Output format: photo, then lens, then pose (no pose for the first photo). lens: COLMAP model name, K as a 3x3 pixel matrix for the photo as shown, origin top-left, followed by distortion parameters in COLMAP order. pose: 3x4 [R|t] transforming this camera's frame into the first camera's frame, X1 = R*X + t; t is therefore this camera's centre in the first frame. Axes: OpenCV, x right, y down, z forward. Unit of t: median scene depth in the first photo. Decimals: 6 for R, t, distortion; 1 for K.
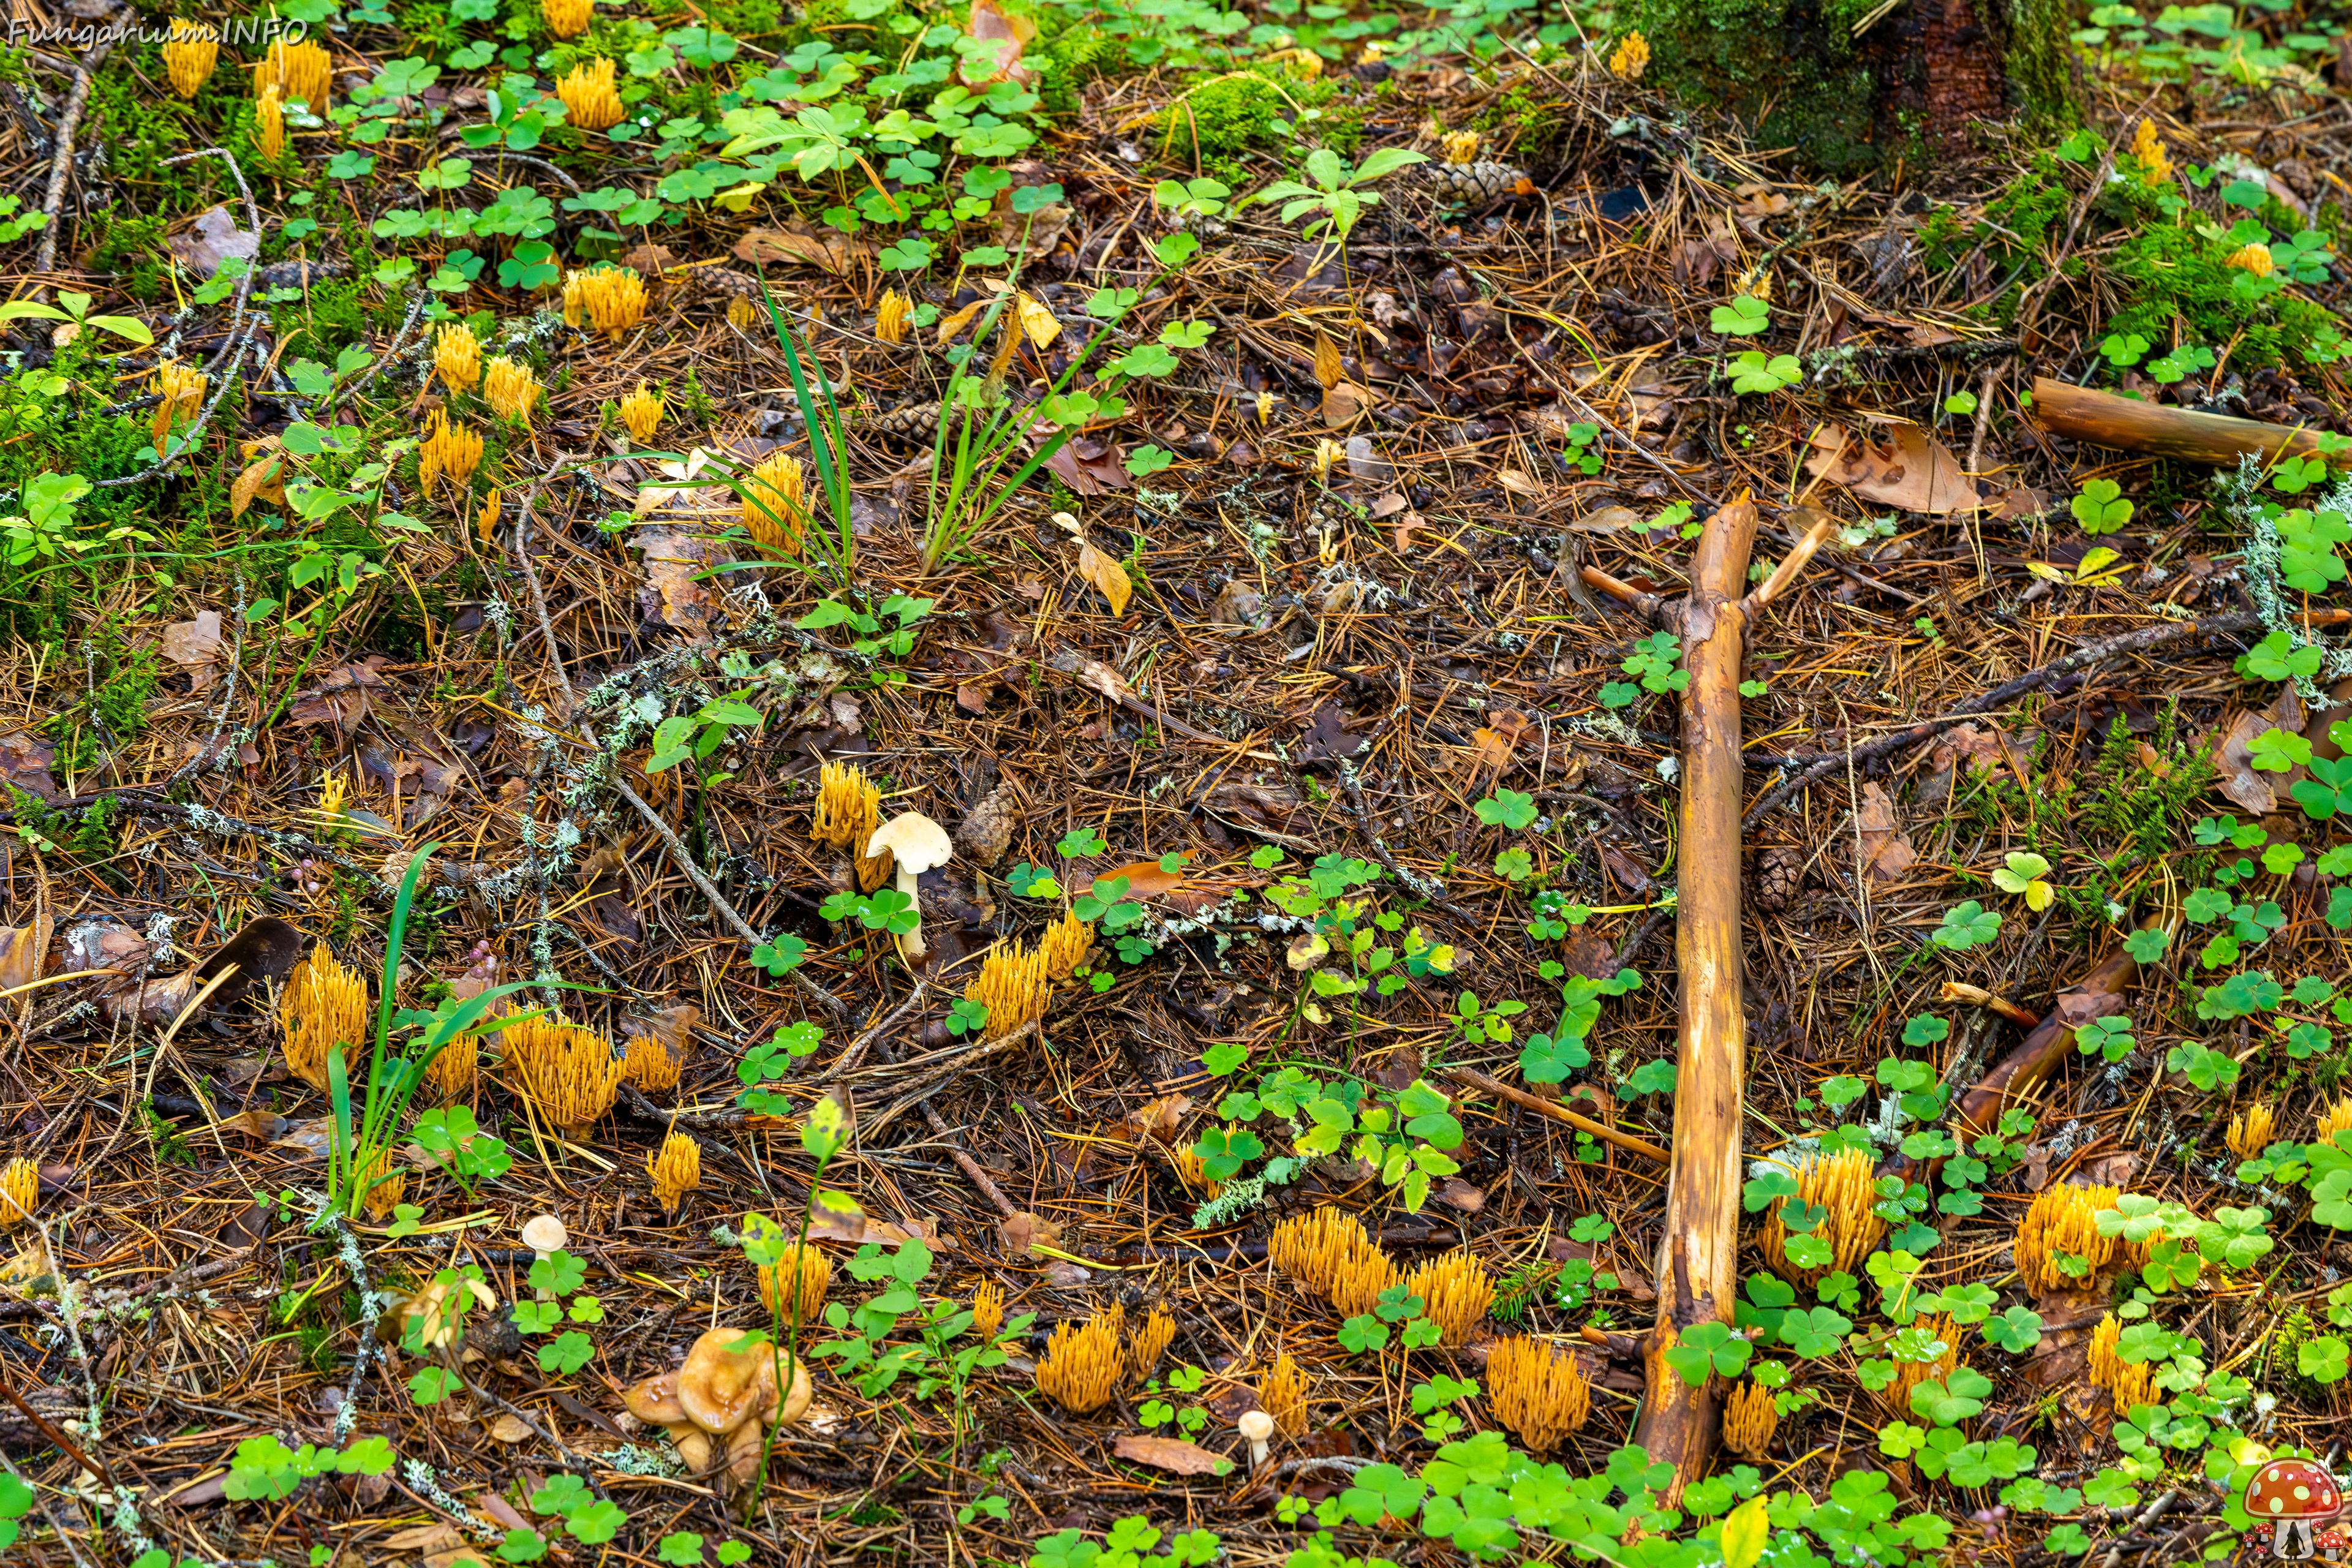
lens RADIAL K [[6445.7, 0, 1168.0], [0, 6445.7, 785.7], [0, 0, 1]] dist [-0.024384, 0.000000]
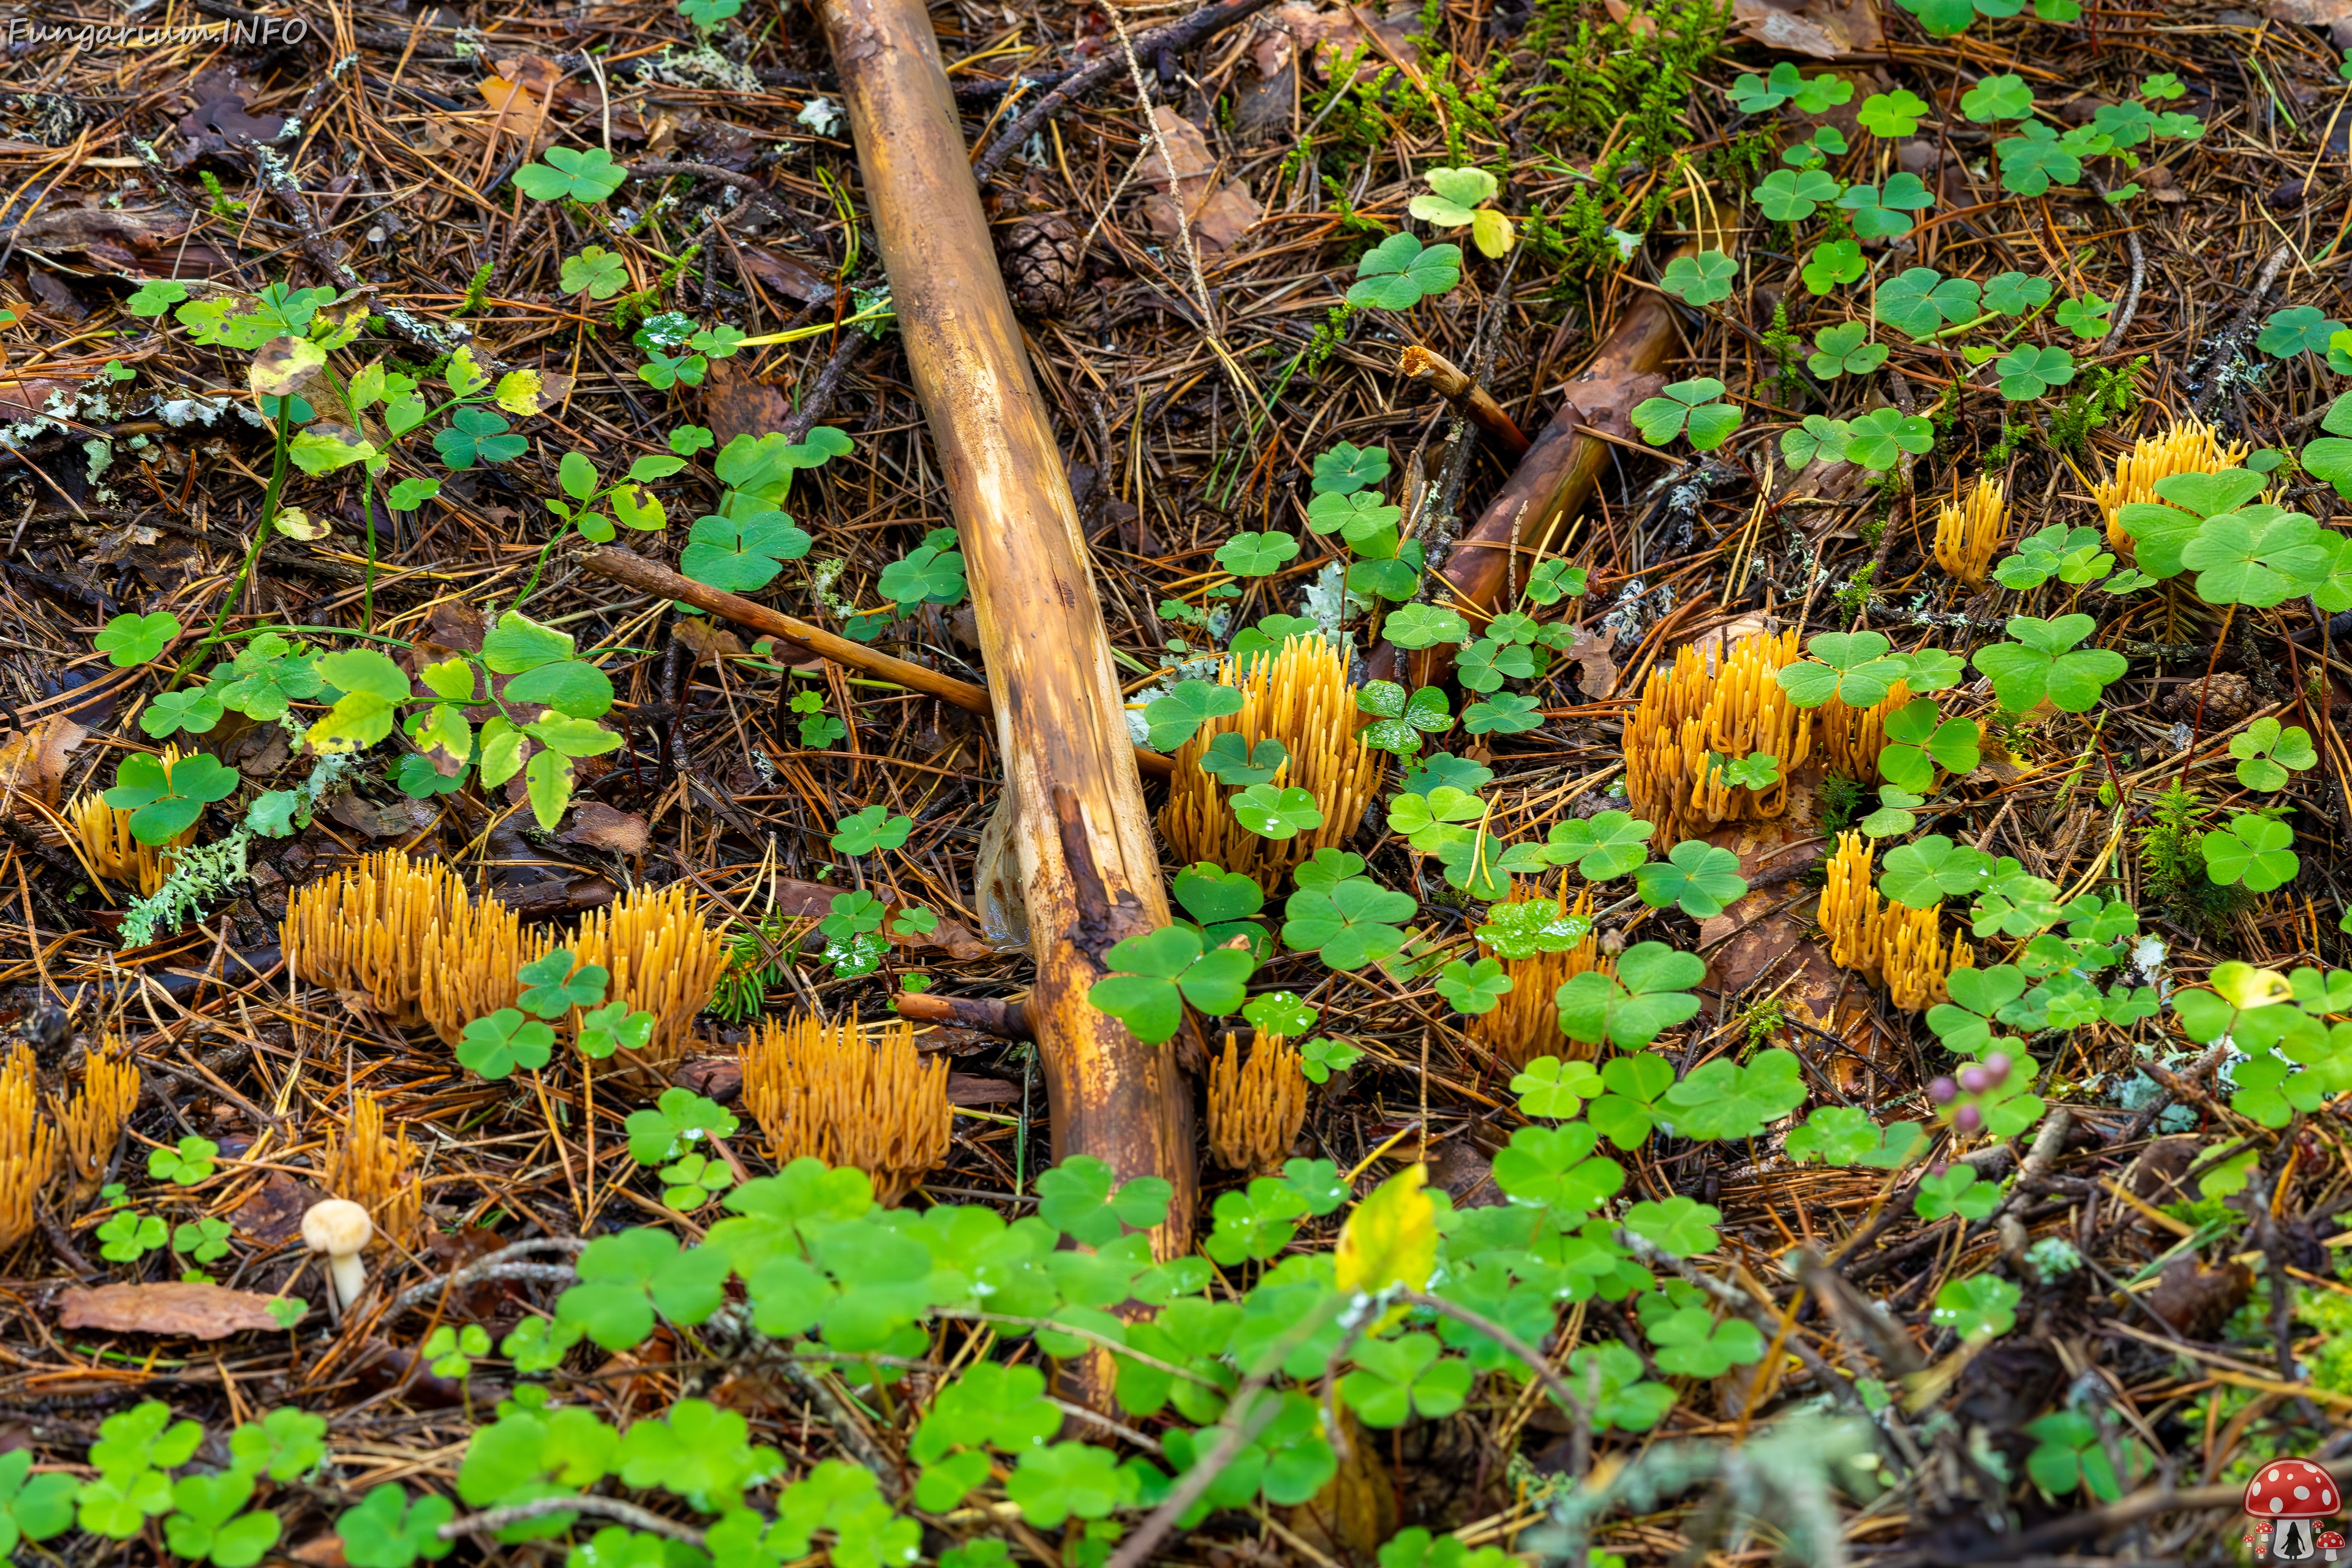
lens RADIAL K [[6445.7, 0, 1176.8], [0, 6445.7, 788.0], [0, 0, 1]] dist [-0.024384, 0.000000]
pose [[0.967721, -0.123531, 0.219672, -0.026837], [0.132688, 0.990780, -0.027370, 0.080378], [-0.214265, 0.055634, 0.975190, 0.450347]]
